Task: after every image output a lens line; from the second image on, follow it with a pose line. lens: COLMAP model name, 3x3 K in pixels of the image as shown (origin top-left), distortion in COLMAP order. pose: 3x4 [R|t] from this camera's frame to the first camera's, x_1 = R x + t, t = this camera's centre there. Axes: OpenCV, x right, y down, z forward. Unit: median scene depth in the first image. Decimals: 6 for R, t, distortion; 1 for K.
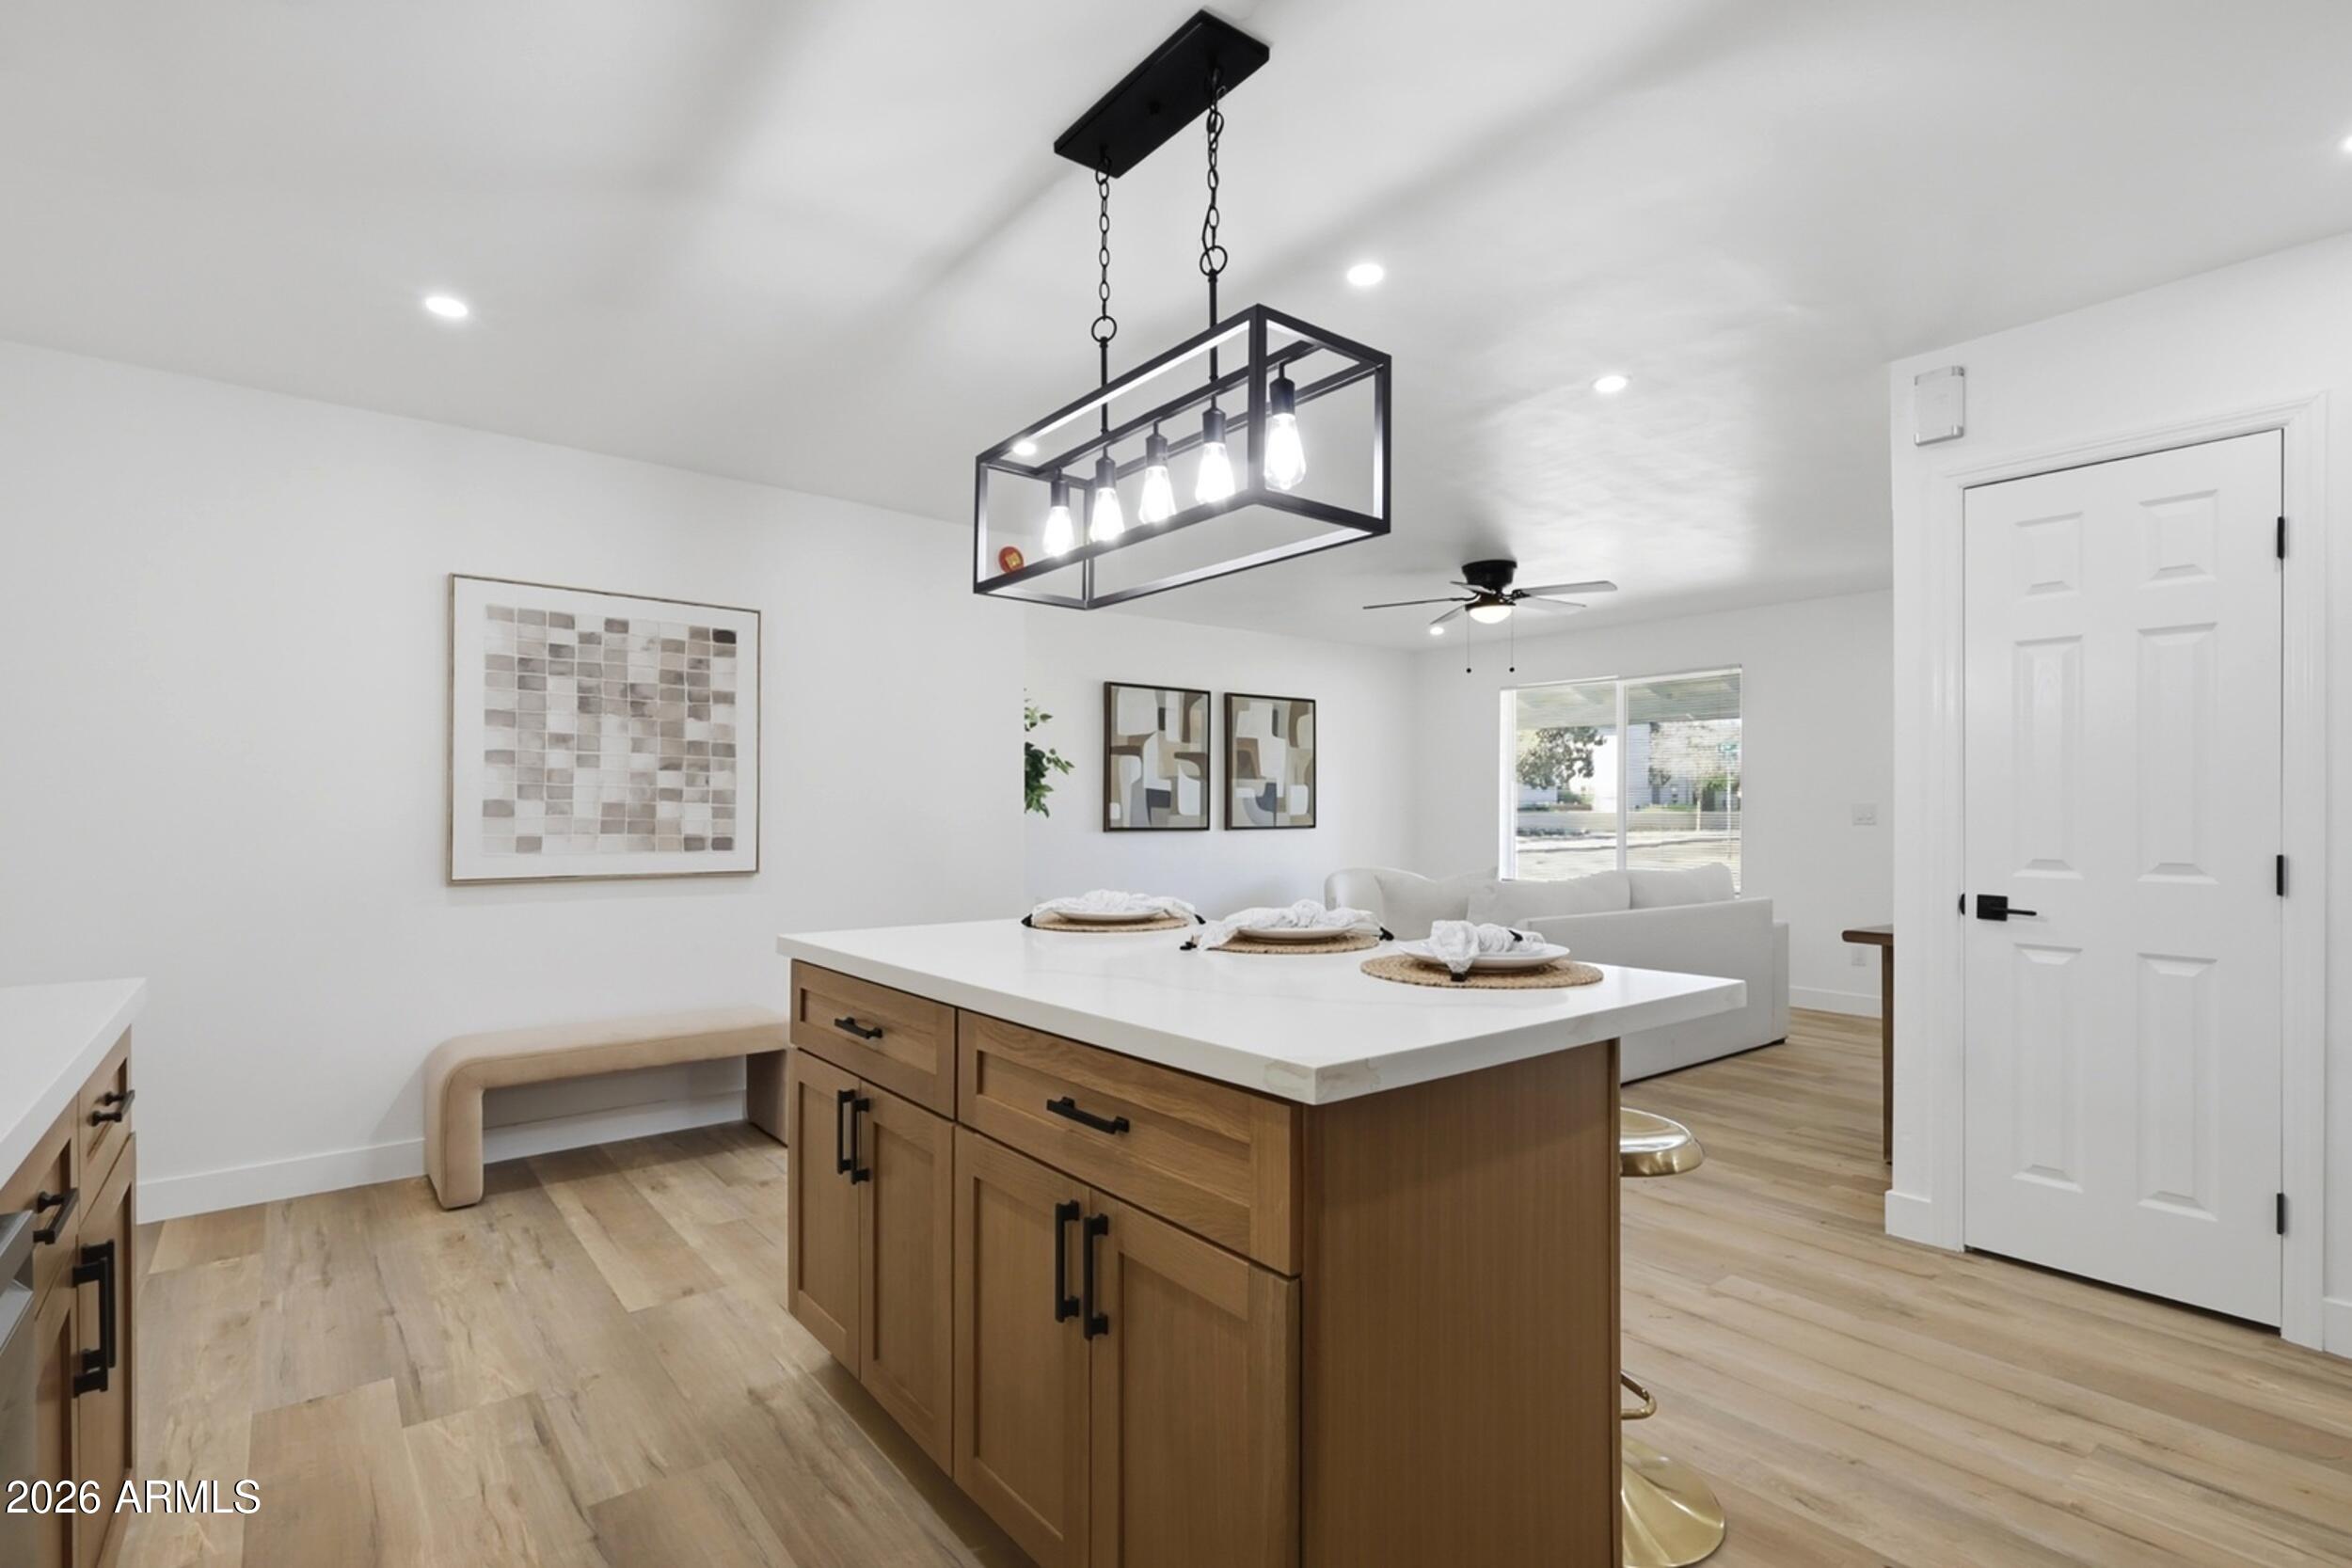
lens RADIAL K [[1117.7, 0, 1170.8], [0, 1117.7, 804.8], [0, 0, 1]] dist [0.002760, 0.000000]
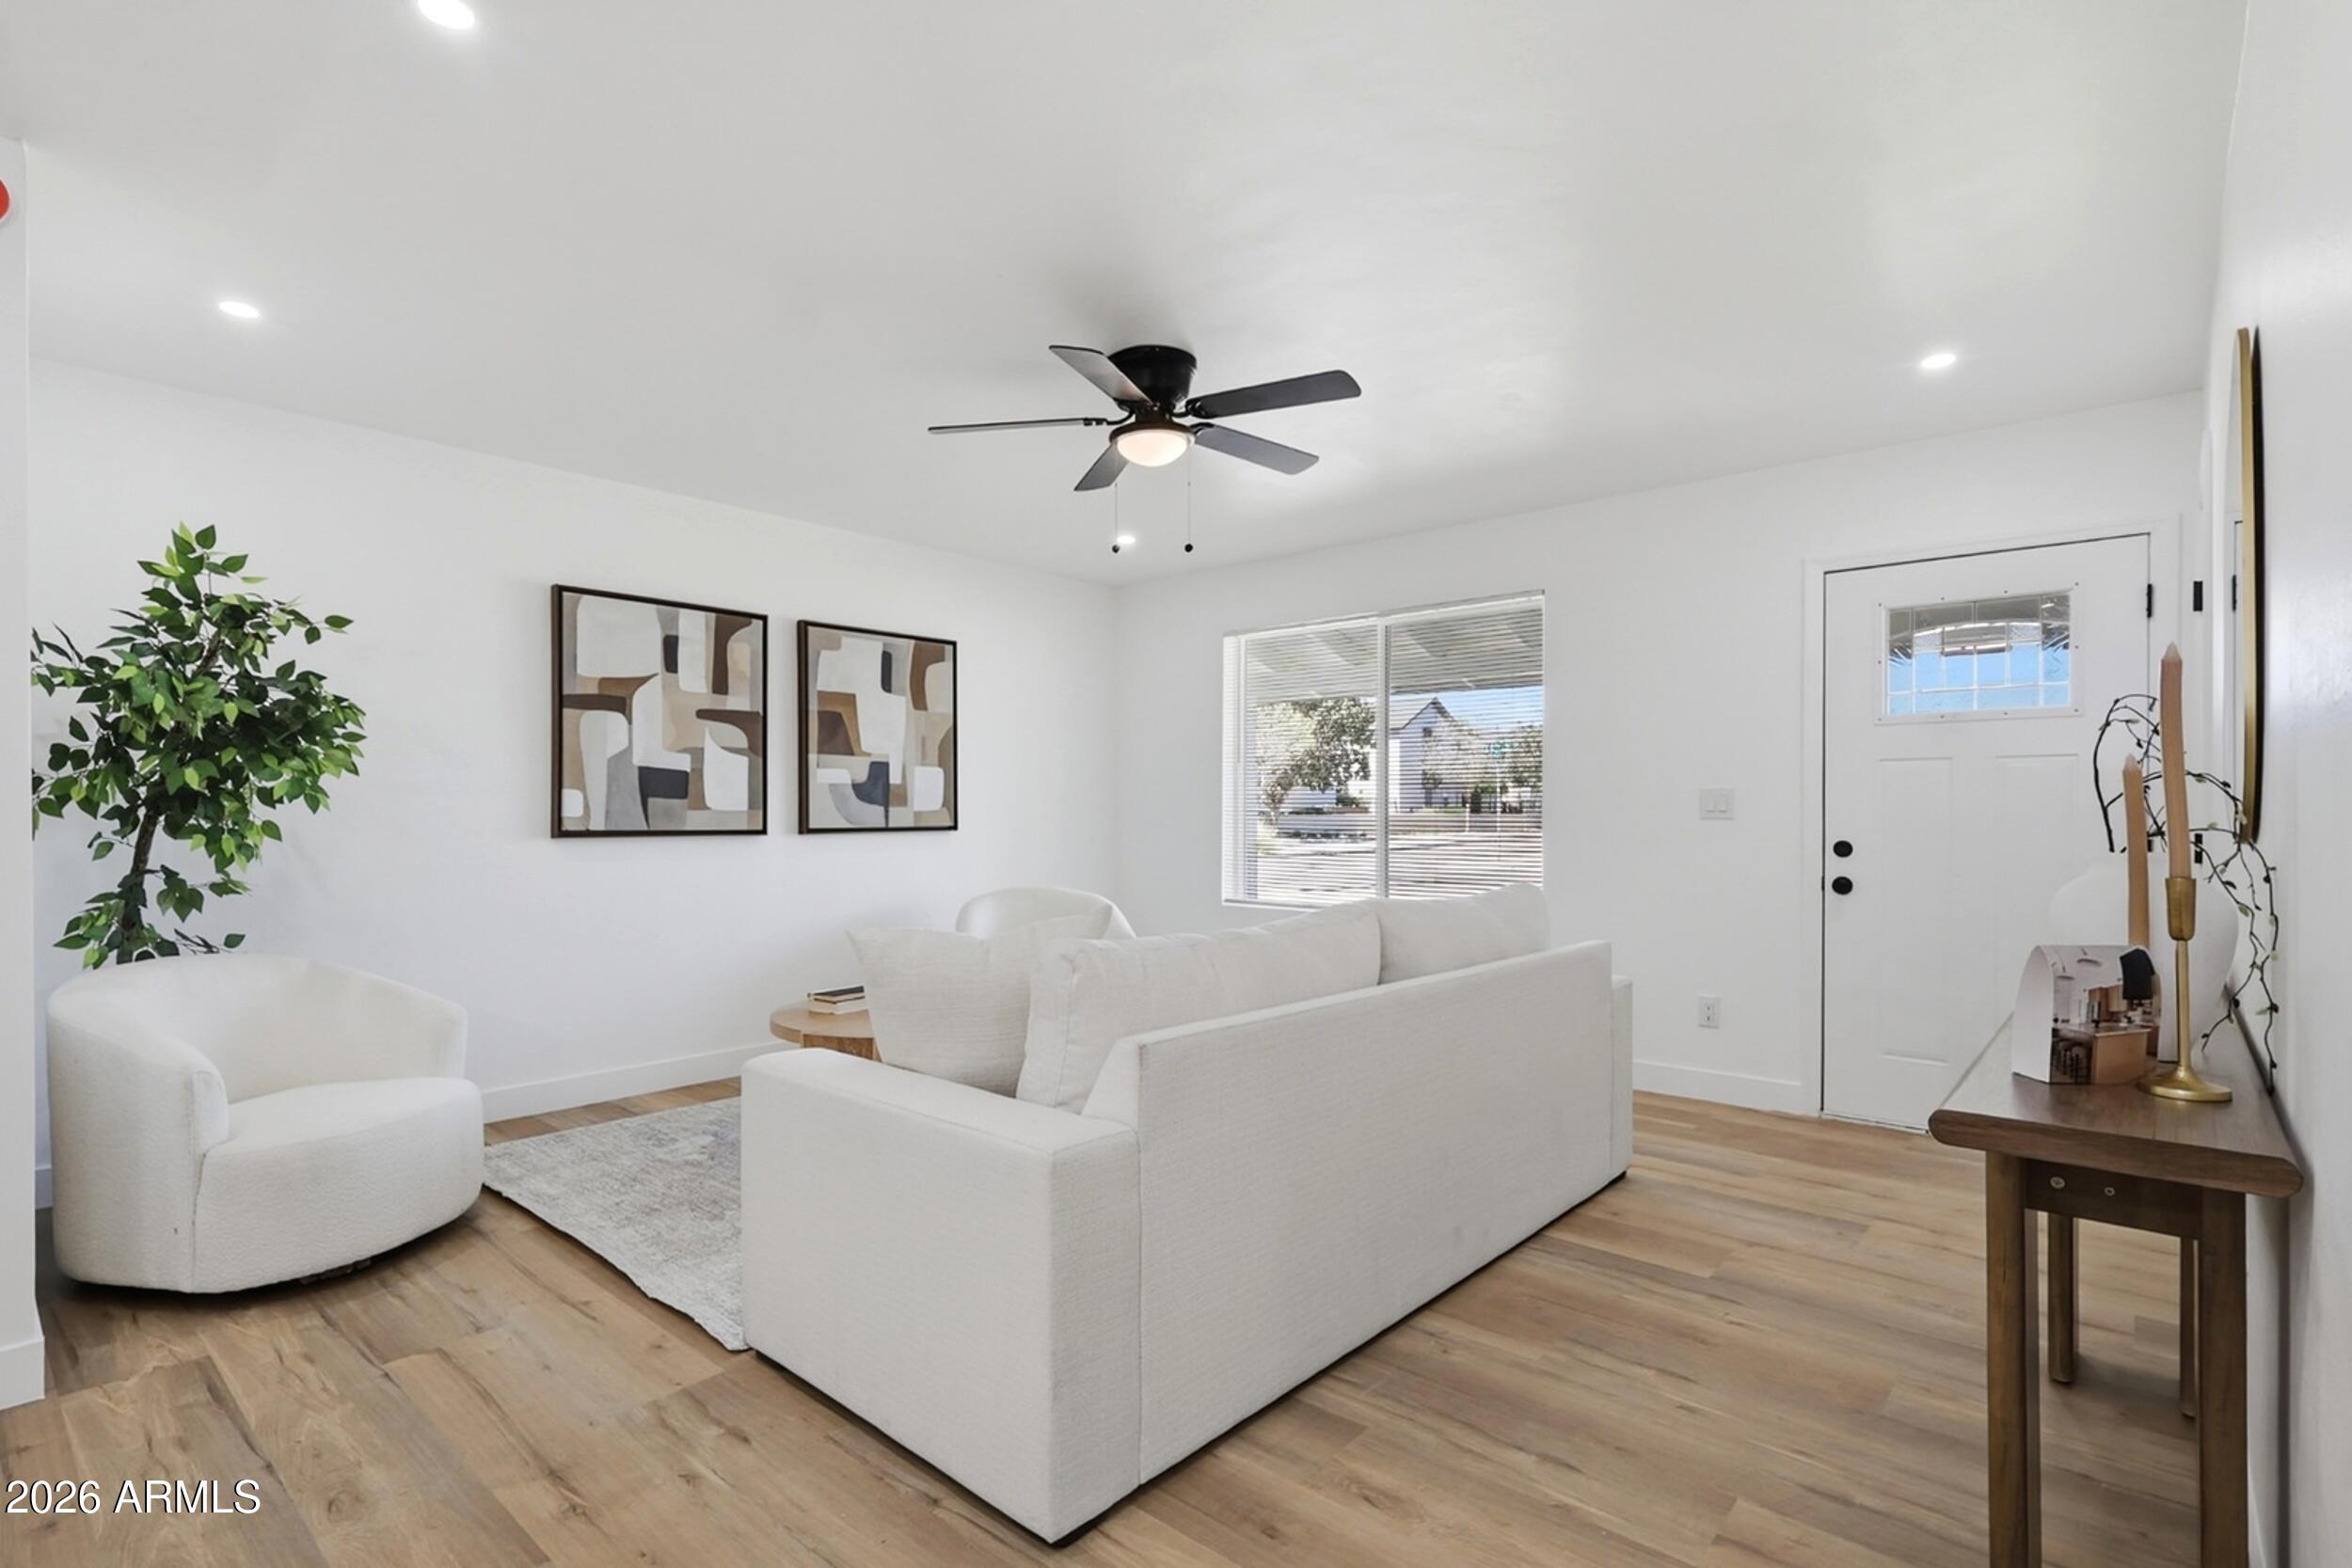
lens RADIAL K [[1117.7, 0, 1170.8], [0, 1117.7, 804.8], [0, 0, 1]] dist [0.002760, 0.000000]
pose [[0.983353, -0.001763, 0.181697, 0.141534], [0.002483, 0.999990, -0.003735, 0.008700], [-0.181689, 0.004124, 0.983347, 0.325358]]
